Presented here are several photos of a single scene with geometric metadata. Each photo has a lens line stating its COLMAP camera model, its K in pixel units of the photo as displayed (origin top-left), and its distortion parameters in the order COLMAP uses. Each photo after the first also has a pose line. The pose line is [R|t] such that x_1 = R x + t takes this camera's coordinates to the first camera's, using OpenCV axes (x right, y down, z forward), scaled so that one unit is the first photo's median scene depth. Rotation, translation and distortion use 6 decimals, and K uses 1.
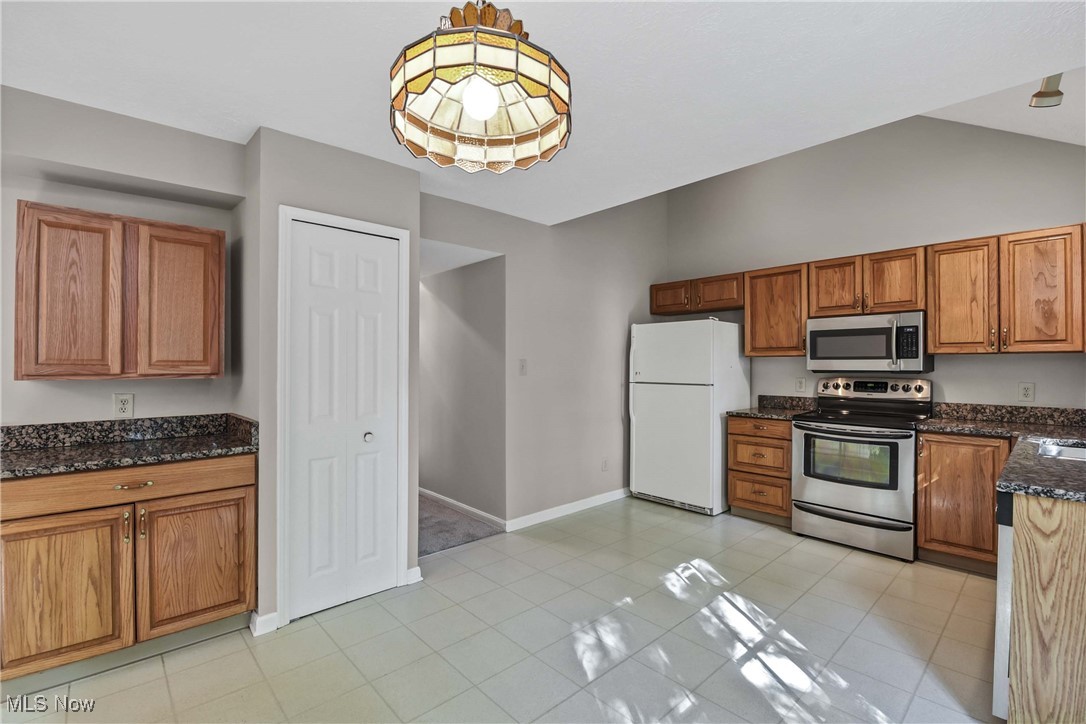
lens RADIAL K [[496.1, 0, 540.5], [0, 496.1, 363.5], [0, 0, 1]] dist [-0.000251, -0.013778]
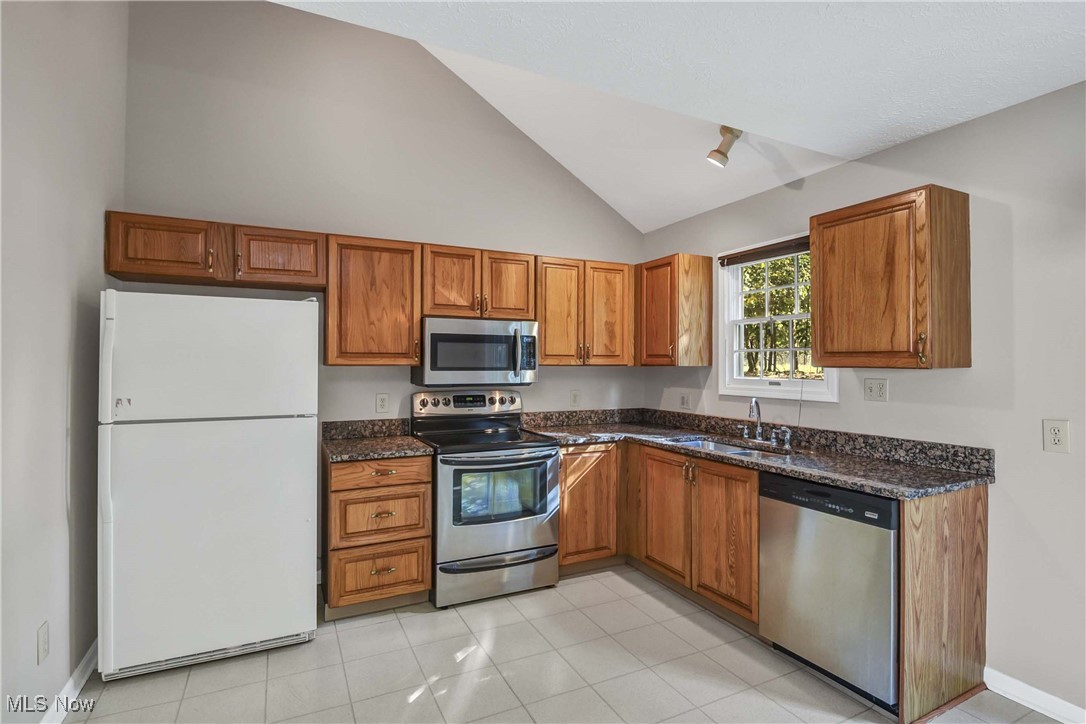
lens RADIAL K [[496.1, 0, 540.5], [0, 496.1, 363.5], [0, 0, 1]] dist [-0.000251, -0.013778]
pose [[0.283125, 0.007941, 0.959050, -0.154553], [-0.001789, 0.999968, -0.007752, -0.014274], [-0.959081, 0.000480, 0.283130, 0.669359]]
